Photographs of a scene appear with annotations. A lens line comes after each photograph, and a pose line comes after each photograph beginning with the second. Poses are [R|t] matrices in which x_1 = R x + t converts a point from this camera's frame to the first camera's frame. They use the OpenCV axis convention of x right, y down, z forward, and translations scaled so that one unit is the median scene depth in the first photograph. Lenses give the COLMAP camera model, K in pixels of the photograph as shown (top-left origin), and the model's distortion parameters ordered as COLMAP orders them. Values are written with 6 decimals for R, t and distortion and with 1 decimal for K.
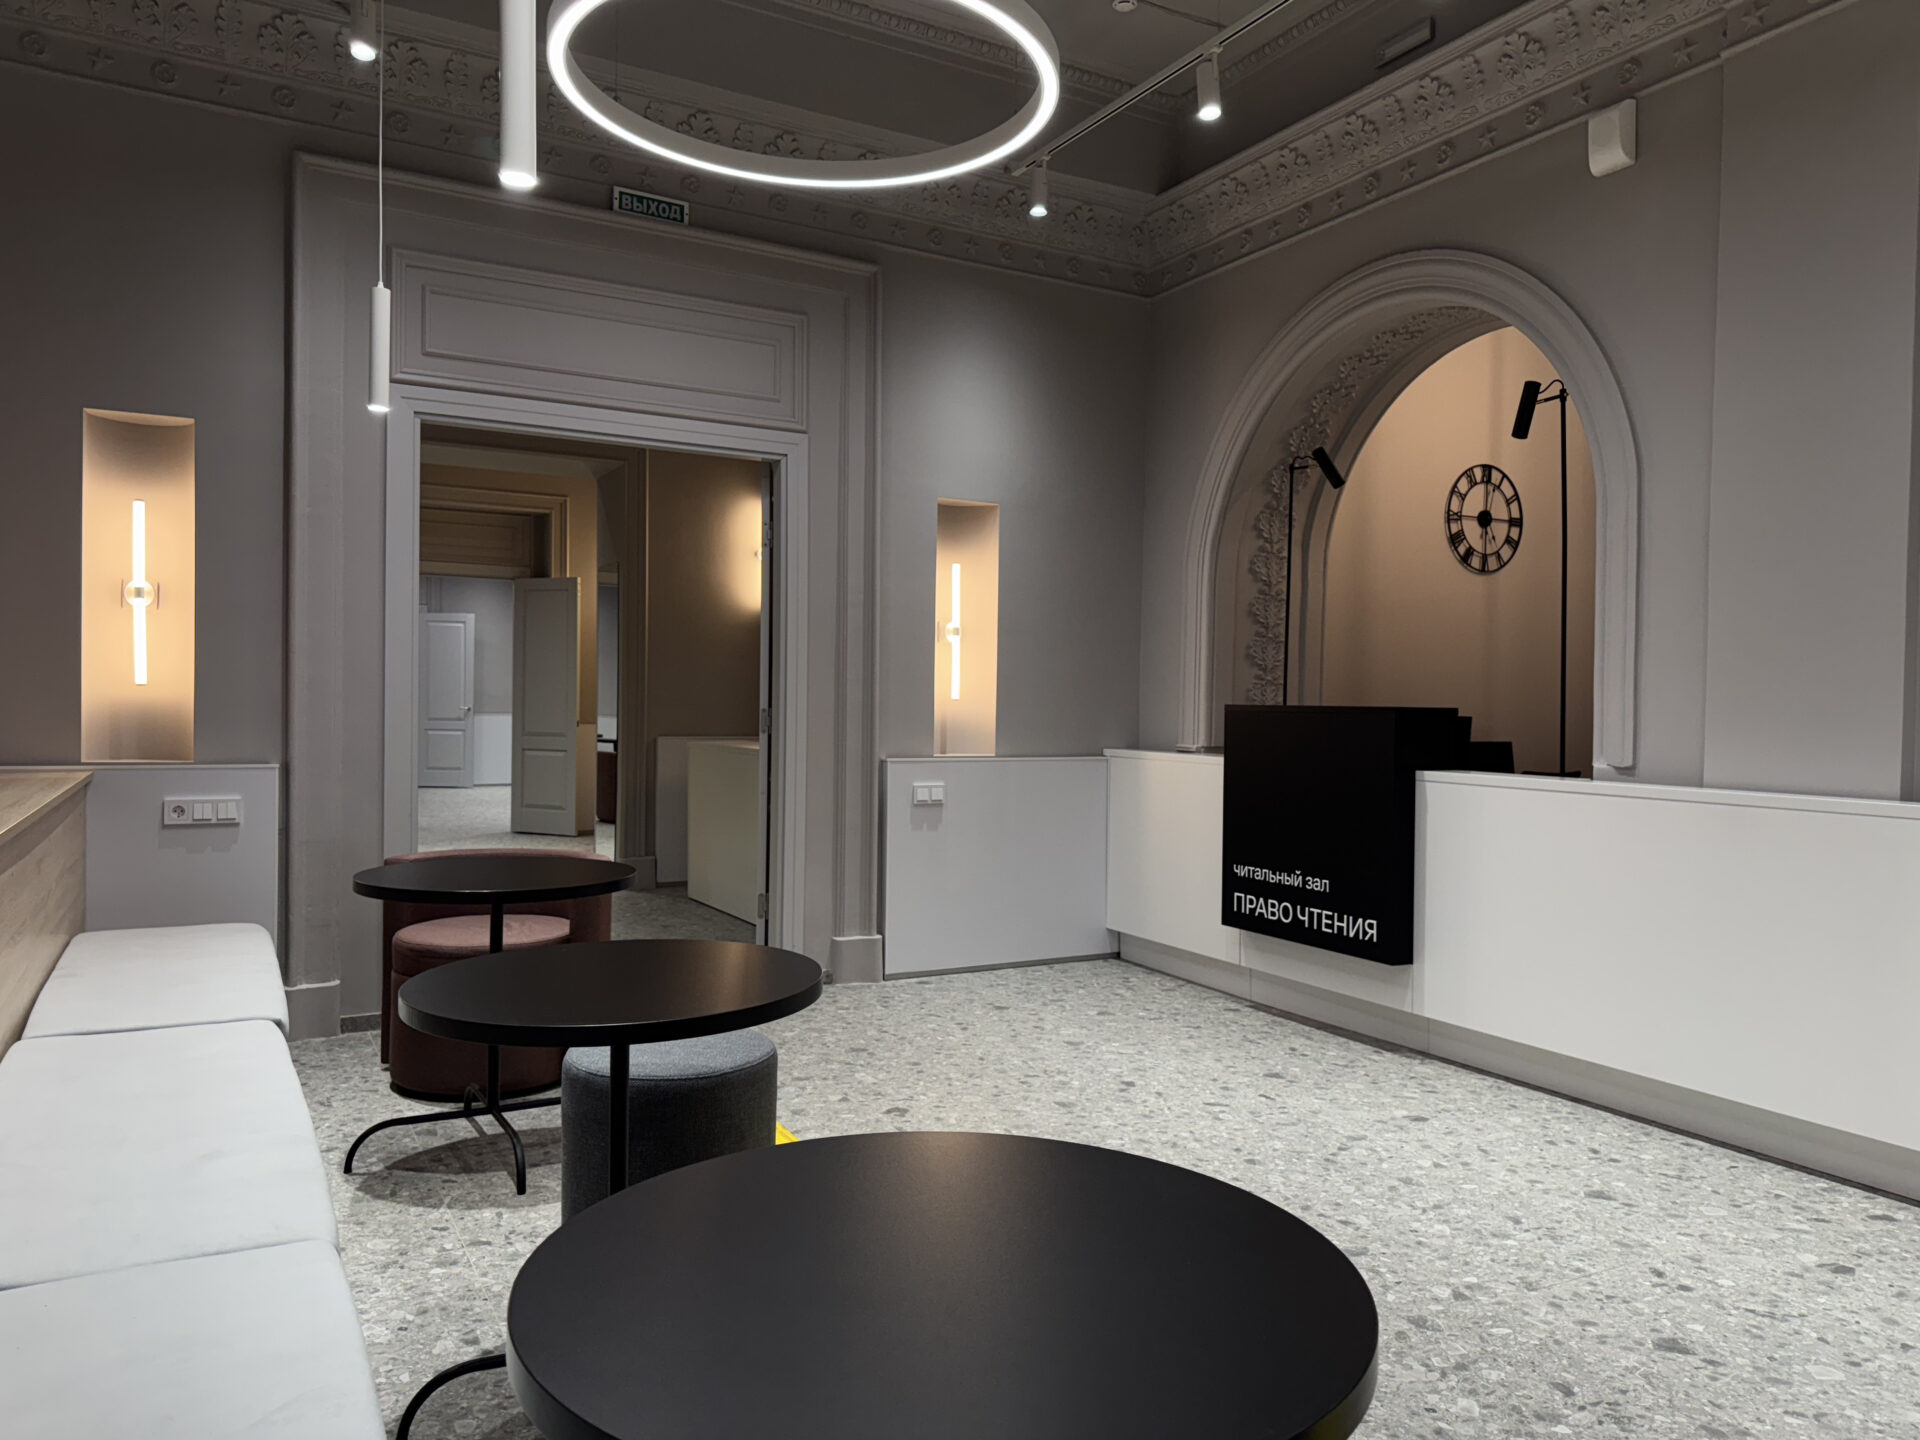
lens RADIAL K [[1335.4, 0, 961.7], [0, 1335.4, 723.0], [0, 0, 1]] dist [0.002413, 0.001073]
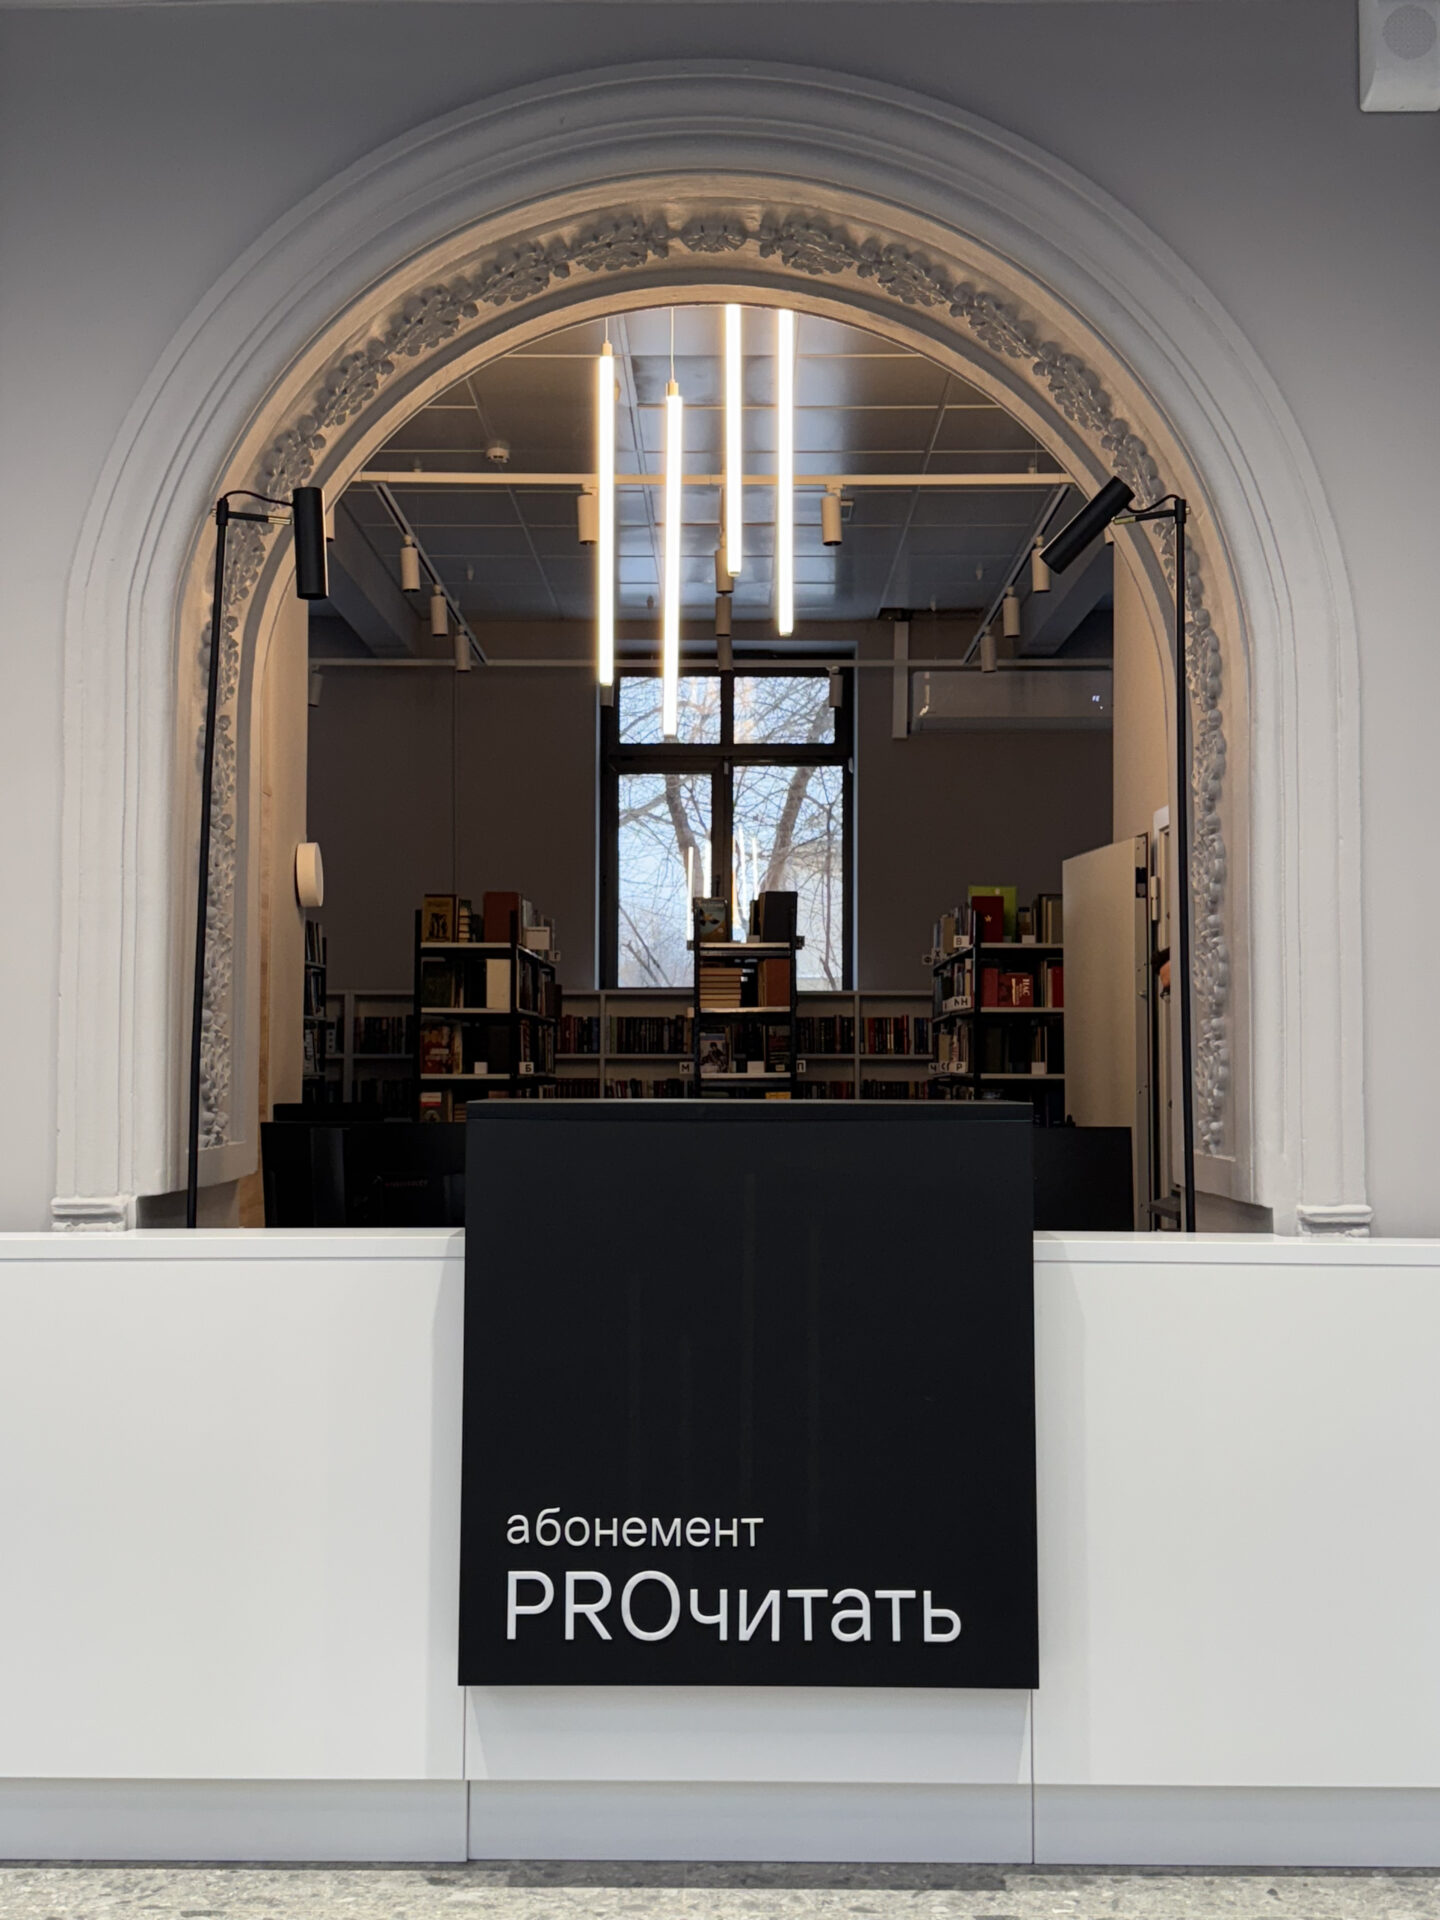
lens RADIAL K [[2221.1, 0, 719.9], [0, 2221.1, 958.6], [0, 0, 1]] dist [-0.049499, 0.000000]
pose [[0.451179, 0.052878, 0.890865, -0.347441], [0.013093, 0.997743, -0.065852, -0.008517], [-0.892337, 0.041375, 0.449469, 0.692854]]
